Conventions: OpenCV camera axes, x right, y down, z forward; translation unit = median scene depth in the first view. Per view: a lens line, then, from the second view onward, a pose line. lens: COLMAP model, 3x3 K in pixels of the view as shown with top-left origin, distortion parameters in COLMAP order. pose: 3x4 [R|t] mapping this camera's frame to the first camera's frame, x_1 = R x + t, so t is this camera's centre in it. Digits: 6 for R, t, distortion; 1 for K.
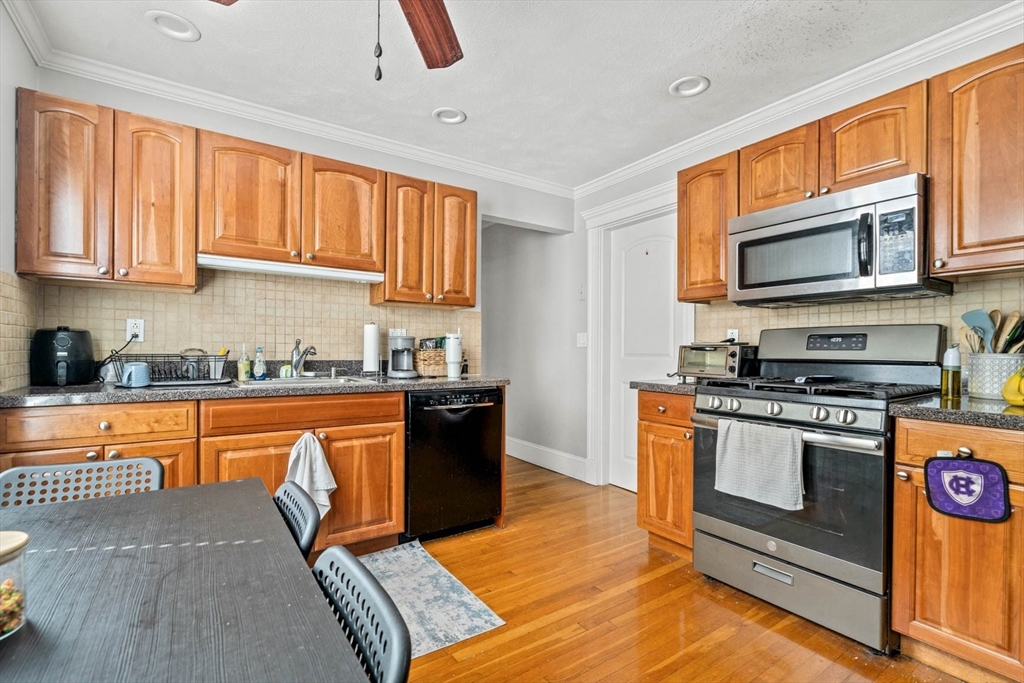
lens RADIAL K [[475.1, 0, 506.2], [0, 475.1, 349.7], [0, 0, 1]] dist [0.000209, 0.000457]
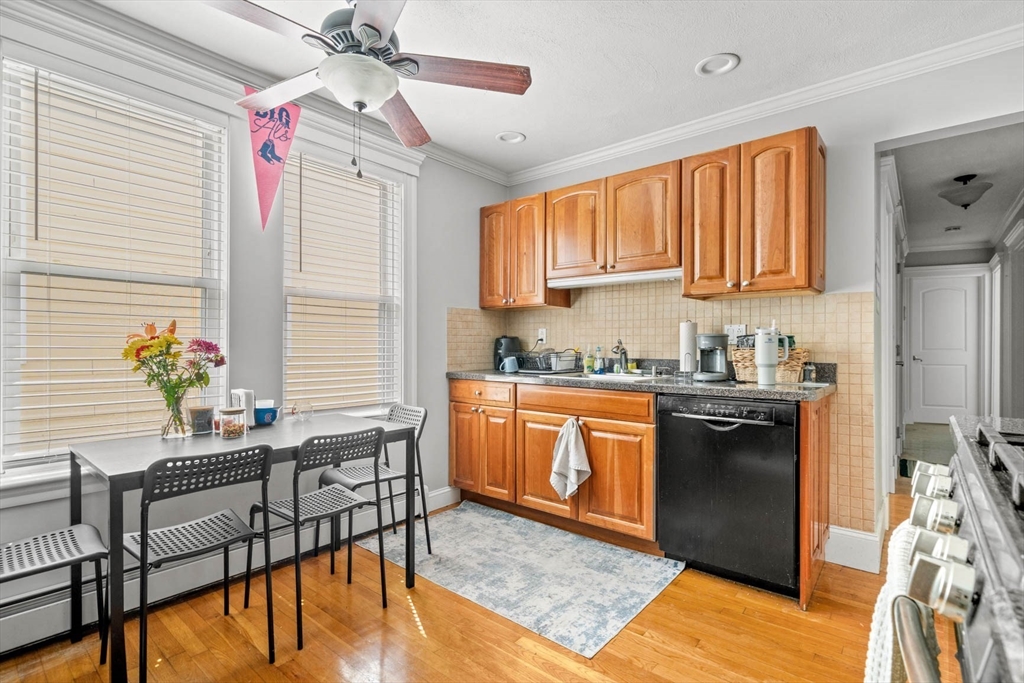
lens RADIAL K [[475.1, 0, 509.3], [0, 475.1, 344.5], [0, 0, 1]] dist [0.000209, 0.000457]
pose [[0.275028, -0.009934, -0.961385, 0.616850], [-0.000437, 0.999945, -0.010458, 0.001539], [0.961436, 0.003296, 0.275008, 0.464183]]
